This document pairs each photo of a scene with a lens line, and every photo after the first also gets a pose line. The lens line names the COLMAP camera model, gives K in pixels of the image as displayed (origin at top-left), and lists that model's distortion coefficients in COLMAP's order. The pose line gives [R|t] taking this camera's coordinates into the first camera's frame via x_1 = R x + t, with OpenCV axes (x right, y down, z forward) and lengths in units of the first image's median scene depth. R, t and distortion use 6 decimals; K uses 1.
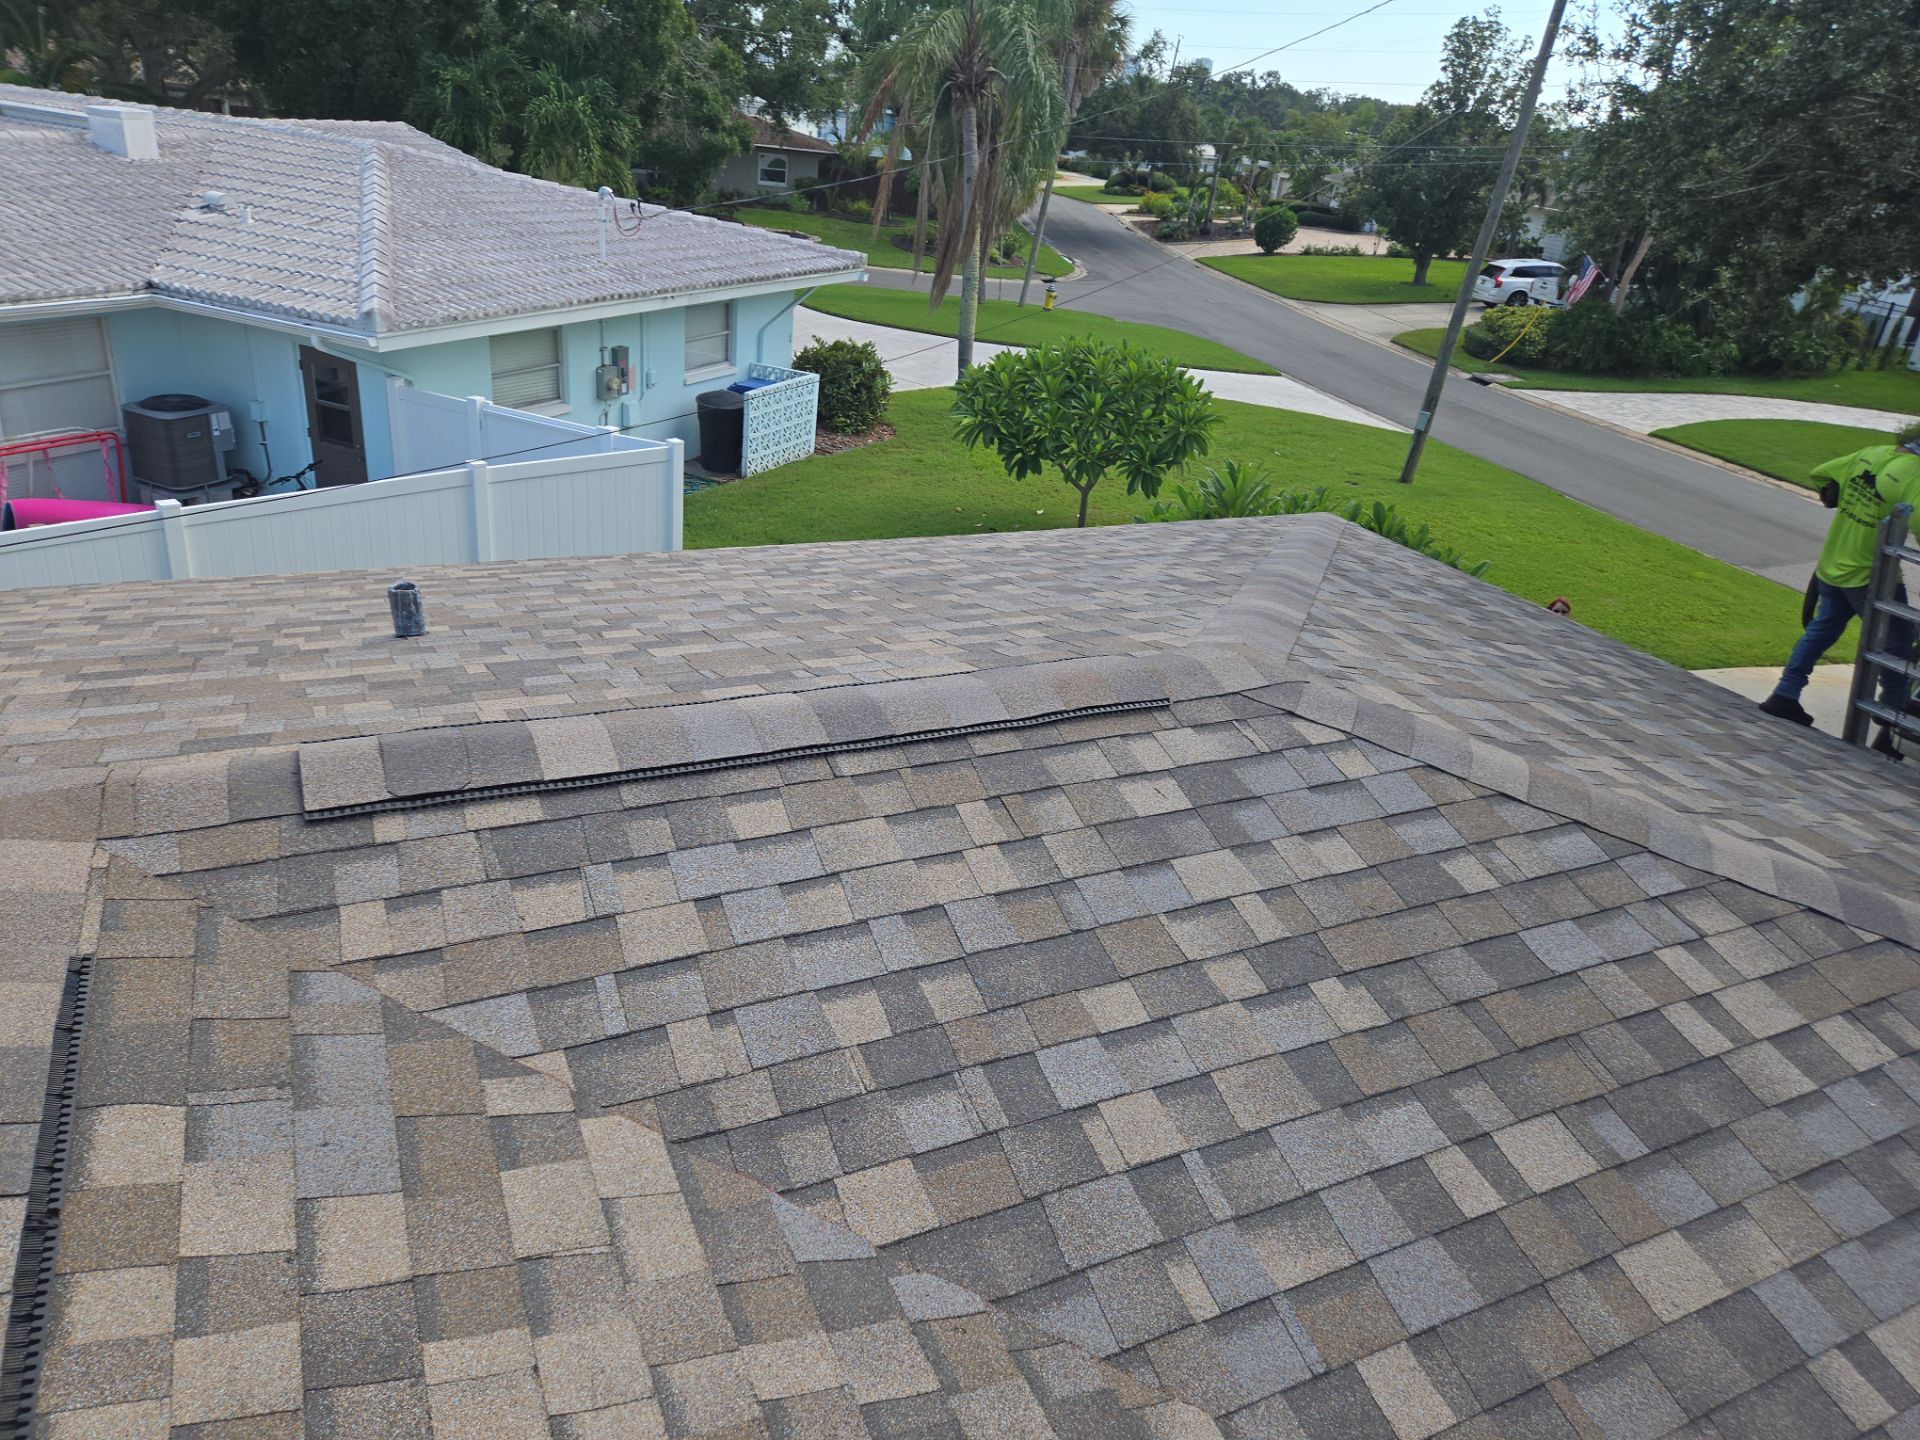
lens RADIAL K [[1275.1, 0, 961.8], [0, 1275.1, 732.4], [0, 0, 1]] dist [0.071856, -0.063150]
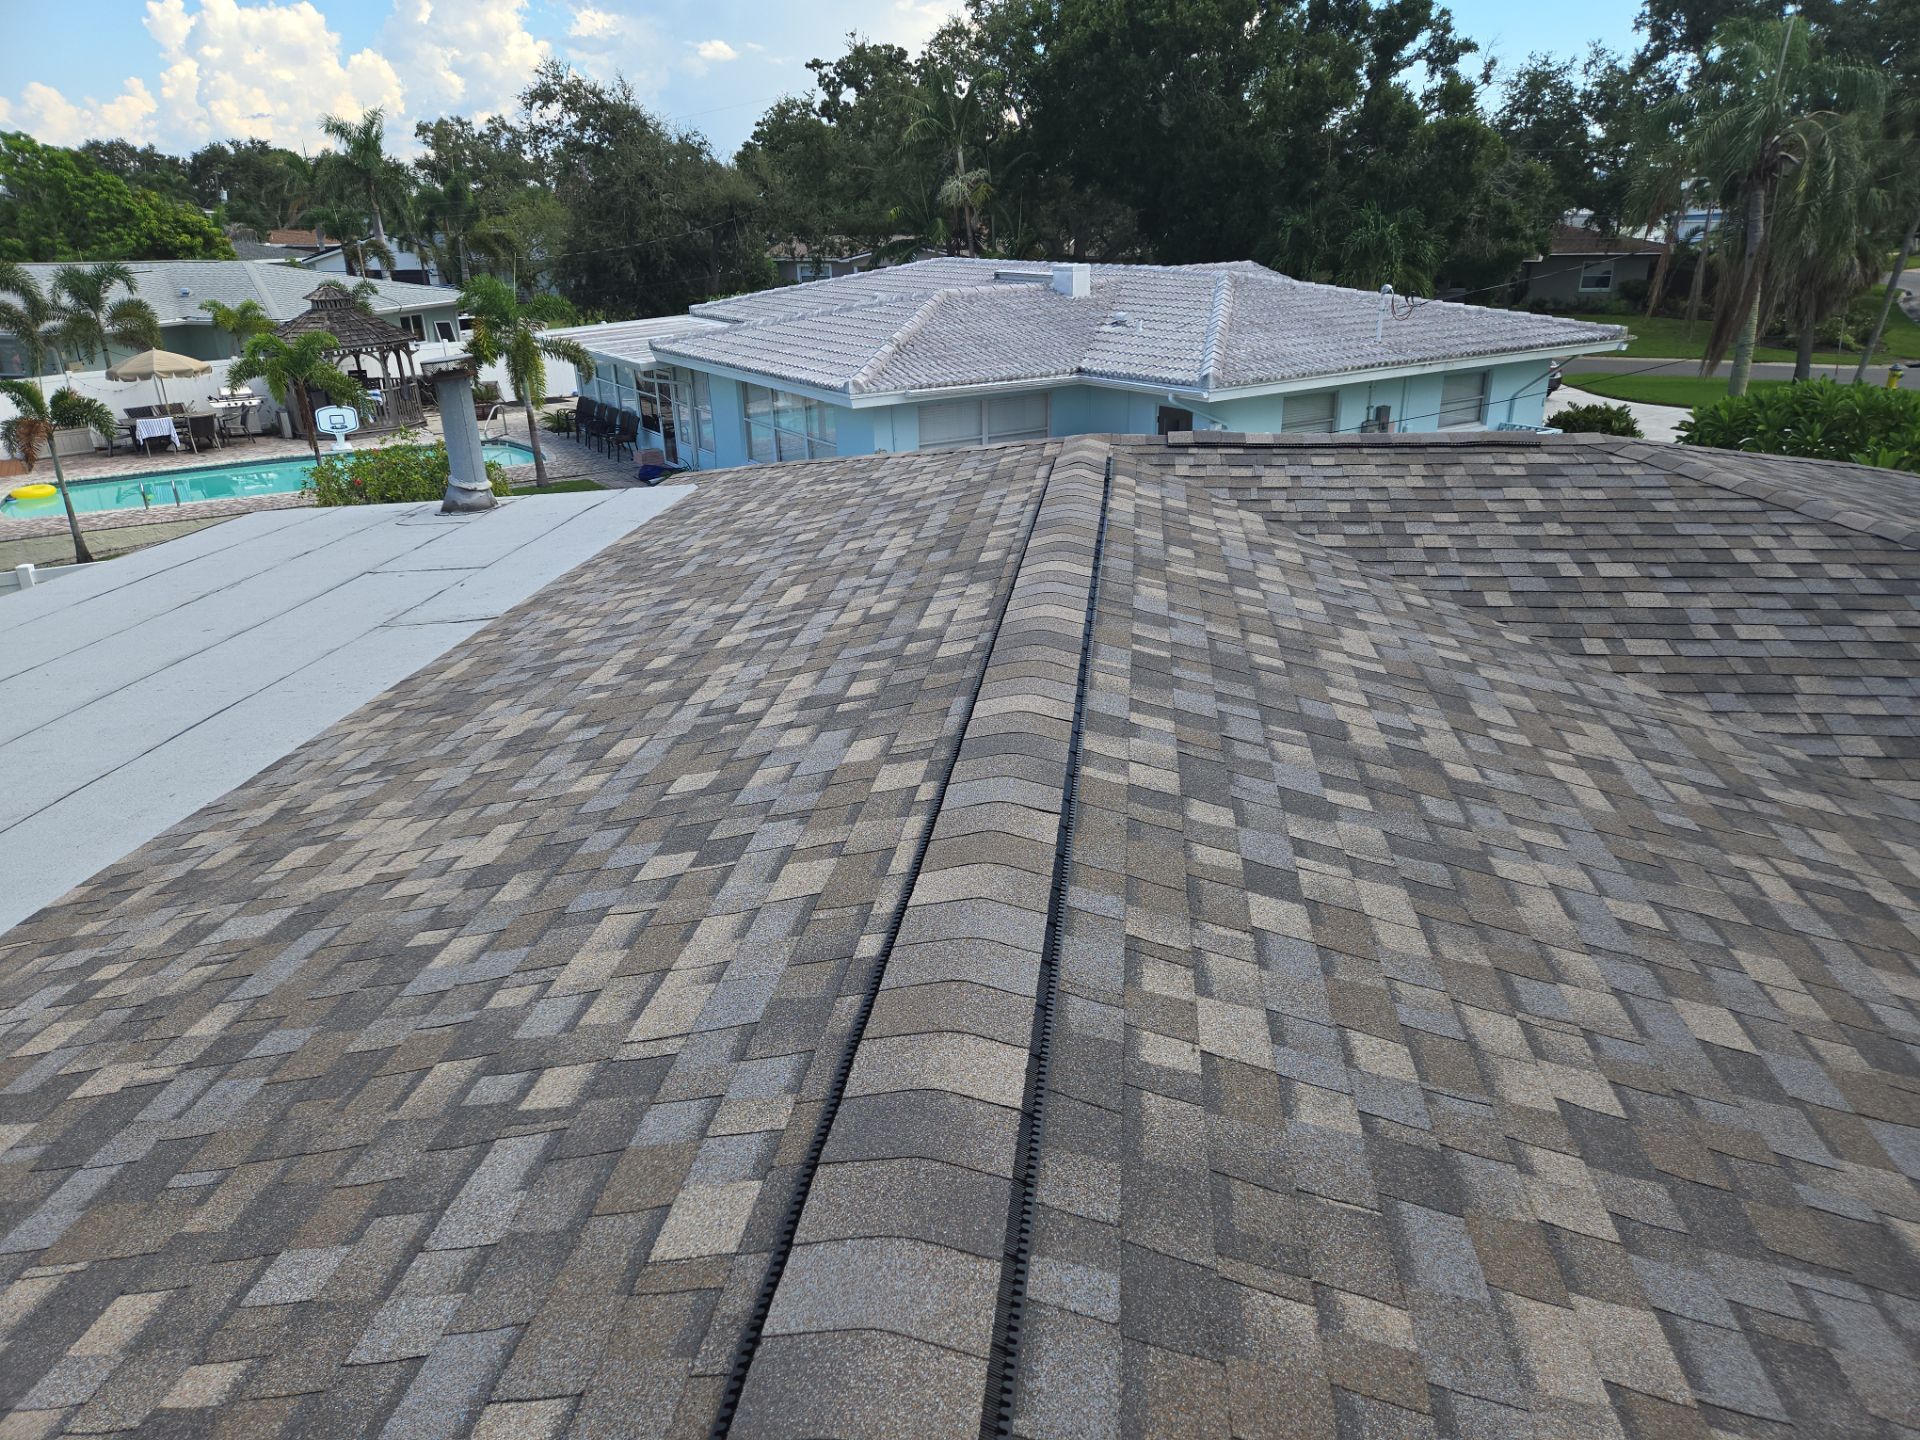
lens RADIAL K [[1275.1, 0, 959.3], [0, 1275.1, 756.6], [0, 0, 1]] dist [0.071856, -0.063150]
pose [[0.830326, 0.115934, -0.545086, 0.642868], [-0.156985, 0.987170, -0.029173, 0.761605], [0.534711, 0.109793, 0.837872, -1.351295]]
